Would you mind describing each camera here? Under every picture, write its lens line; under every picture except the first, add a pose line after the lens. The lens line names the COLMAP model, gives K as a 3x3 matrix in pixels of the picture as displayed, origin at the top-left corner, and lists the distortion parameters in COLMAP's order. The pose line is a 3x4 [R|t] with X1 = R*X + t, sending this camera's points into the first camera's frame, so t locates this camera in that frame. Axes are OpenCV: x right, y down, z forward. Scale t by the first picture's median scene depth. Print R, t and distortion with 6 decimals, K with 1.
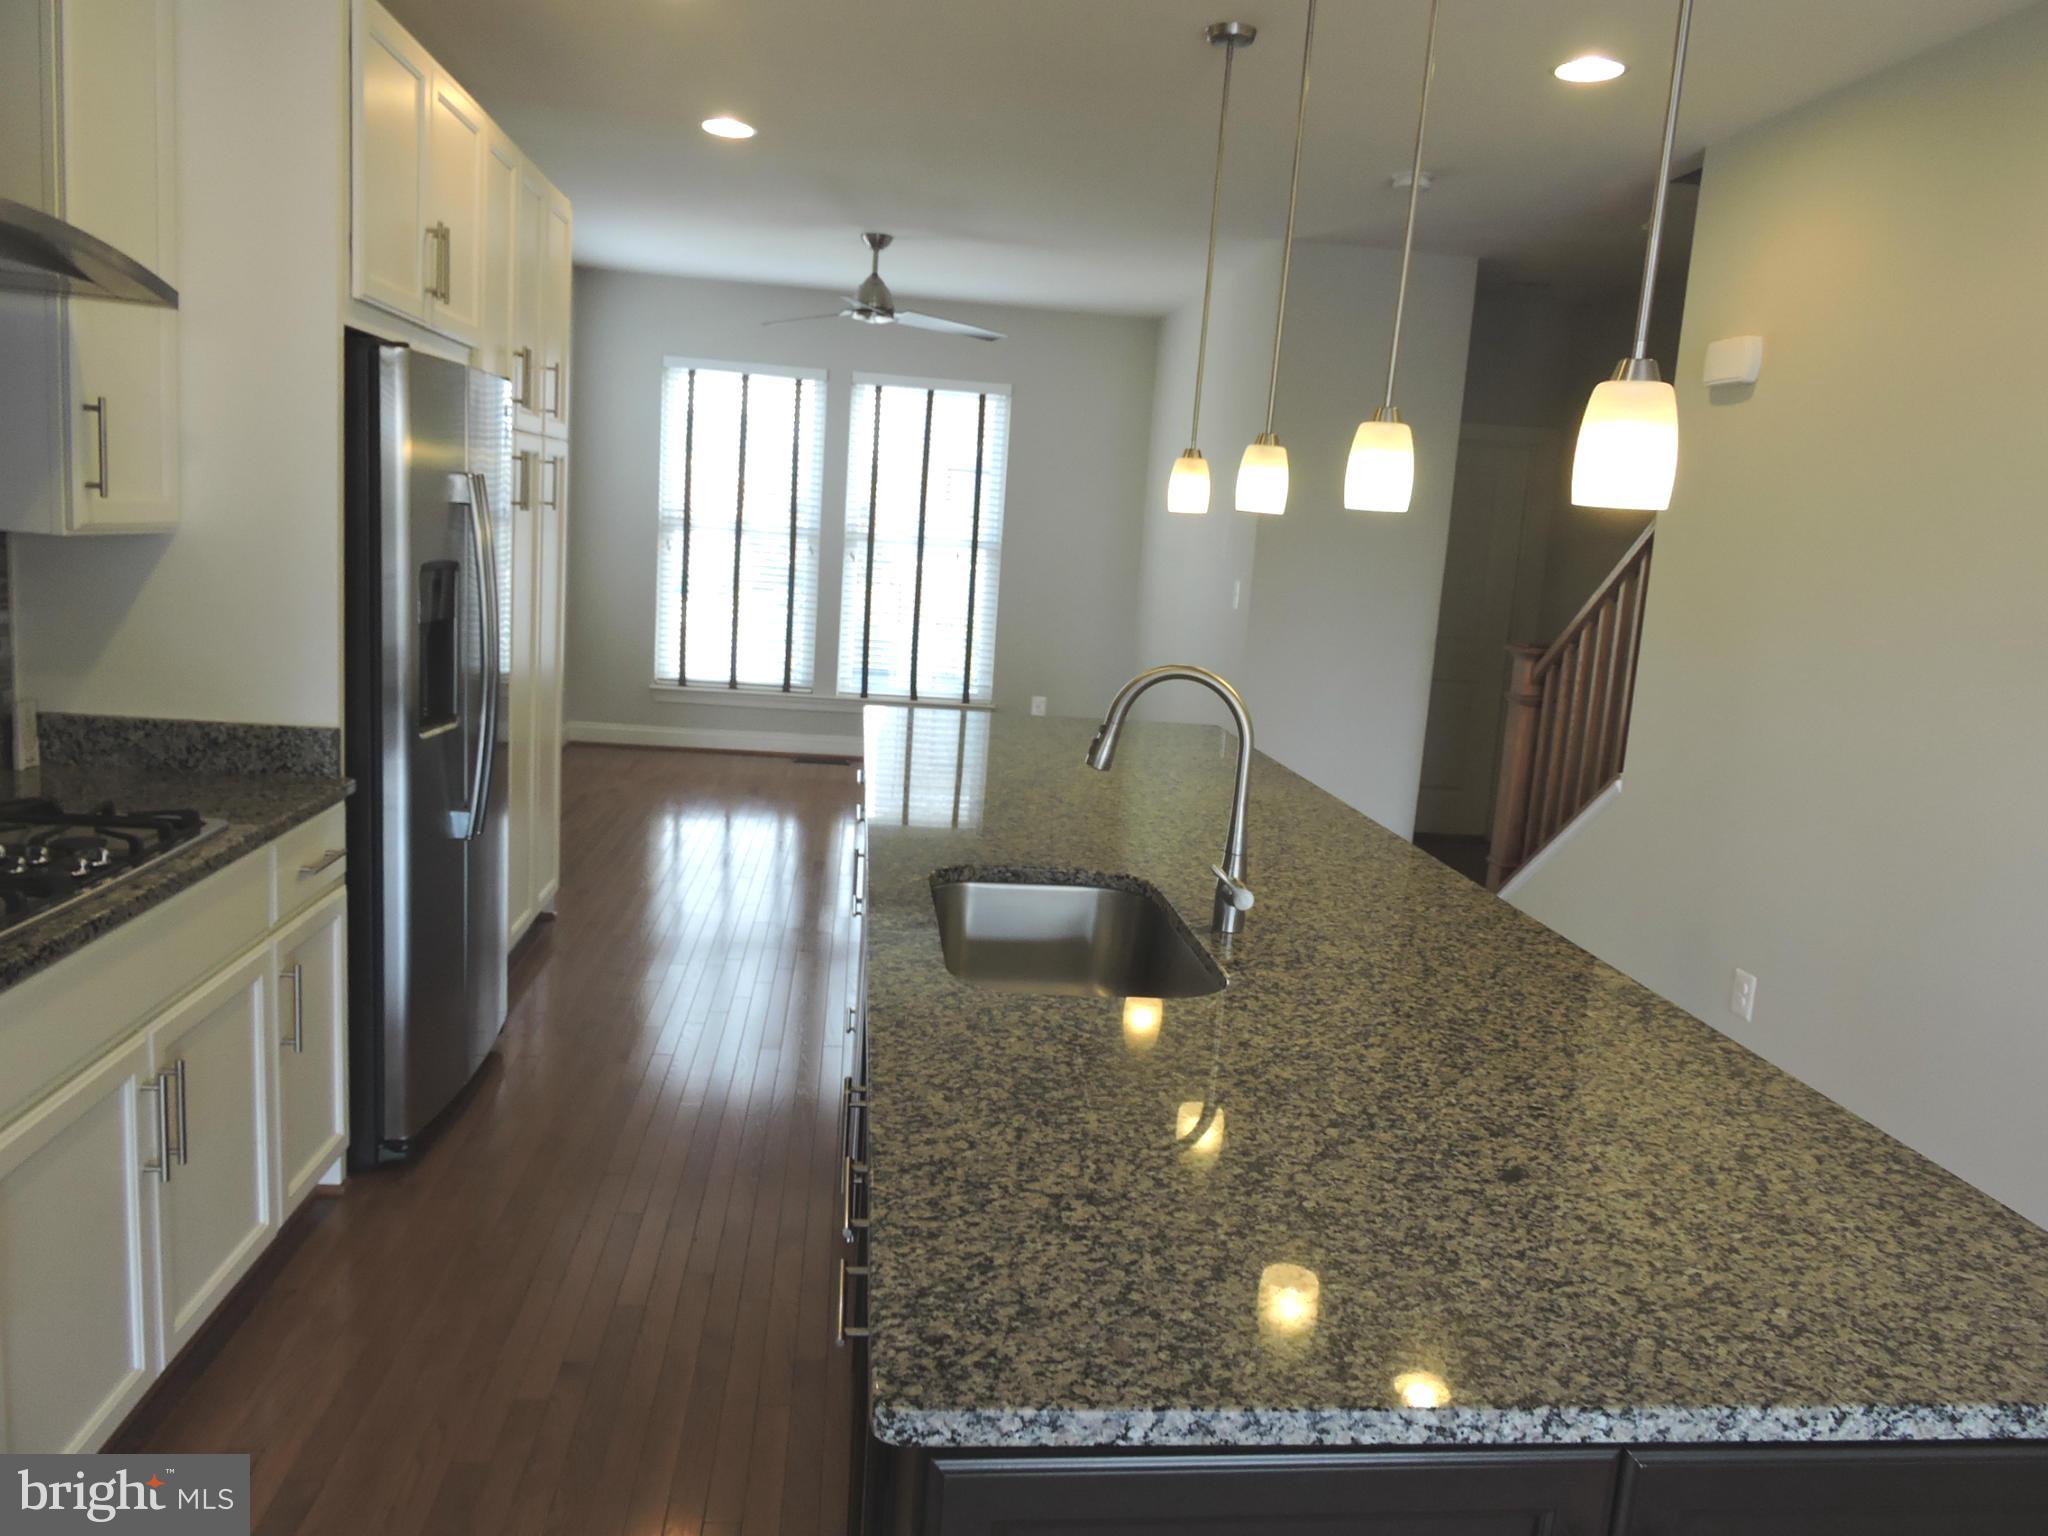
lens RADIAL K [[1450.0, 0, 1036.4], [0, 1450.0, 765.7], [0, 0, 1]] dist [-0.009714, 0.002012]
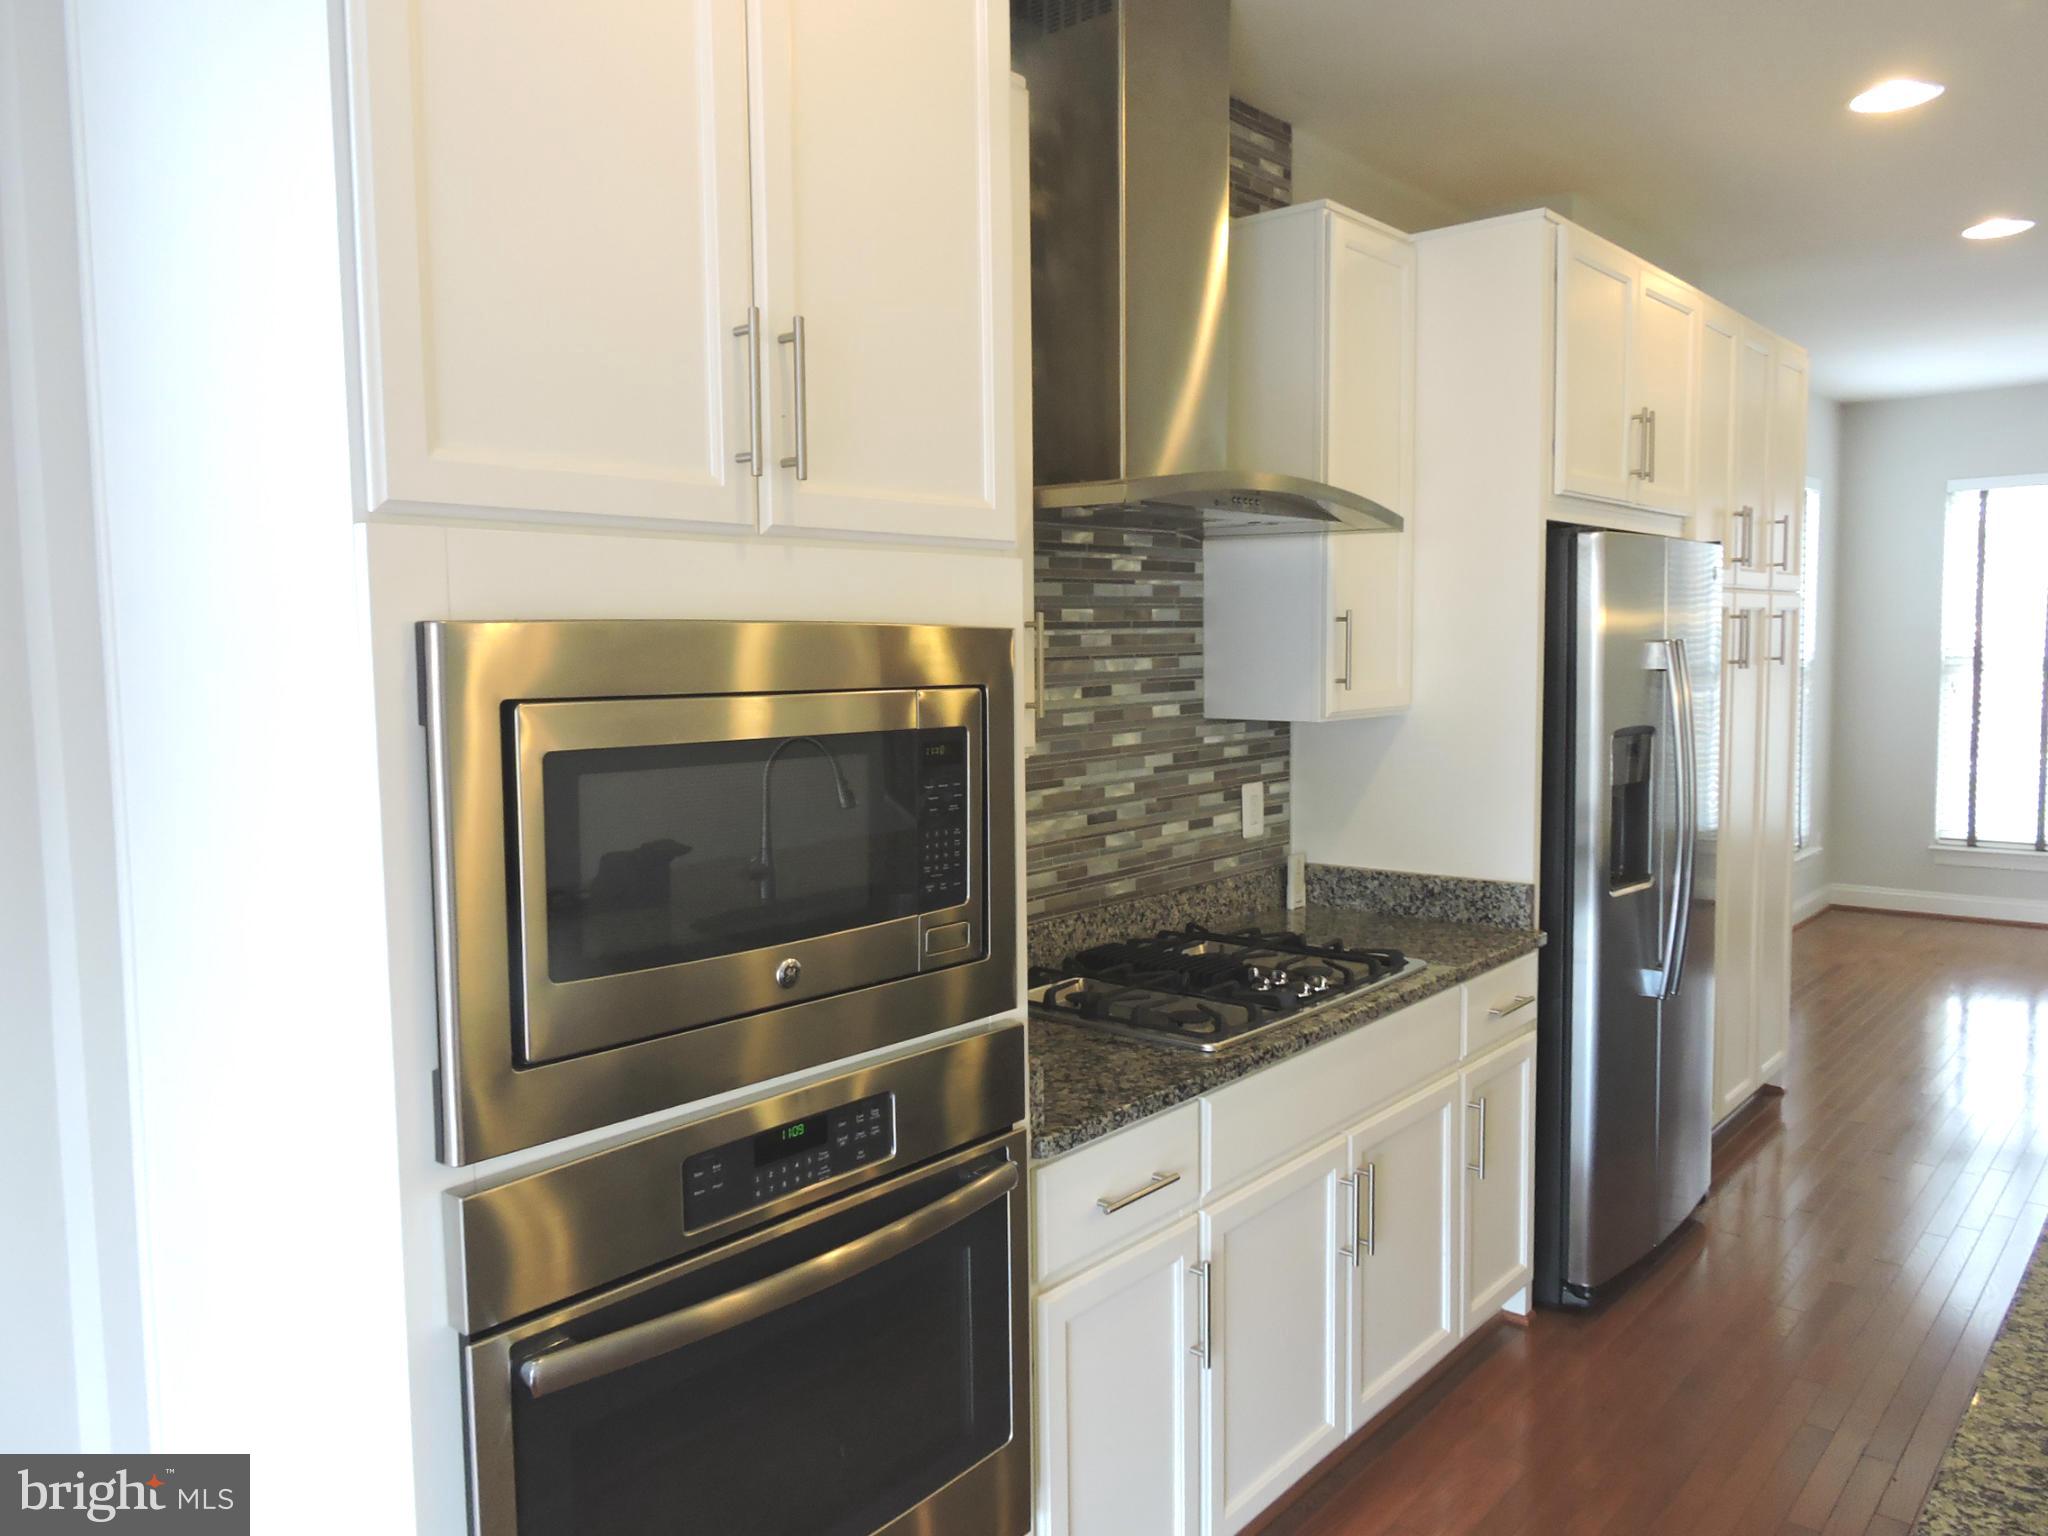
lens RADIAL K [[1450.0, 0, 1036.4], [0, 1450.0, 765.7], [0, 0, 1]] dist [-0.009714, 0.002012]
pose [[0.676265, -0.025811, -0.736206, 0.070813], [-0.053335, 0.995048, -0.083879, -0.003391], [0.734726, 0.095990, 0.671539, -0.015033]]
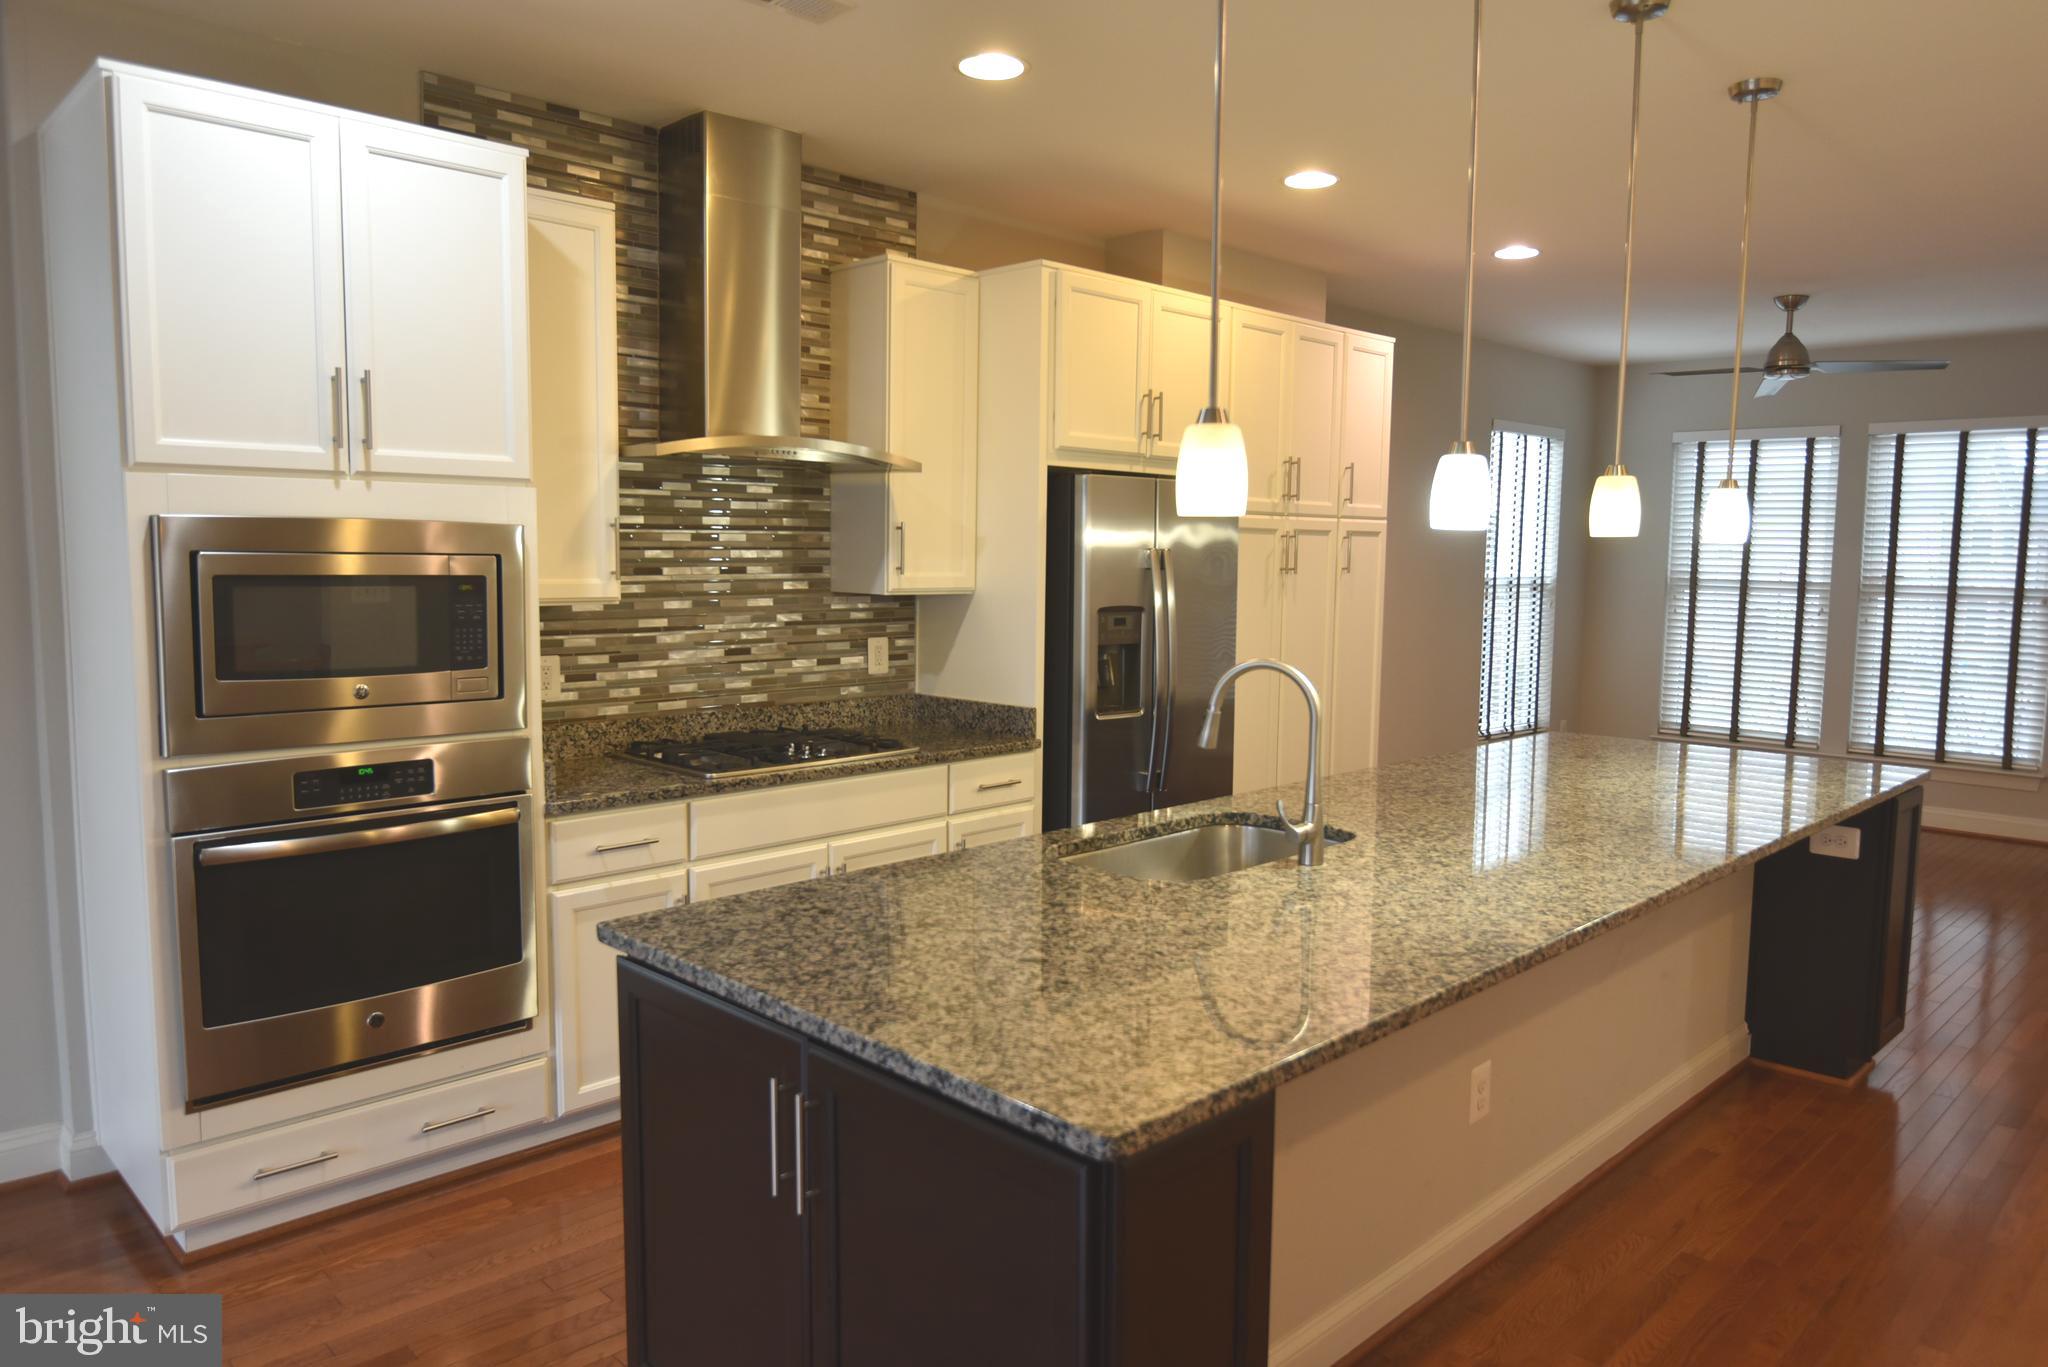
lens RADIAL K [[1345.6, 0, 1024.0], [0, 1345.6, 683.5], [0, 0, 1]] dist [-0.003662, -0.001990]
pose [[0.621362, 0.011031, -0.783446, 0.716166], [-0.095955, 0.993446, -0.062115, 0.042257], [0.777626, 0.113771, 0.618348, 0.046990]]
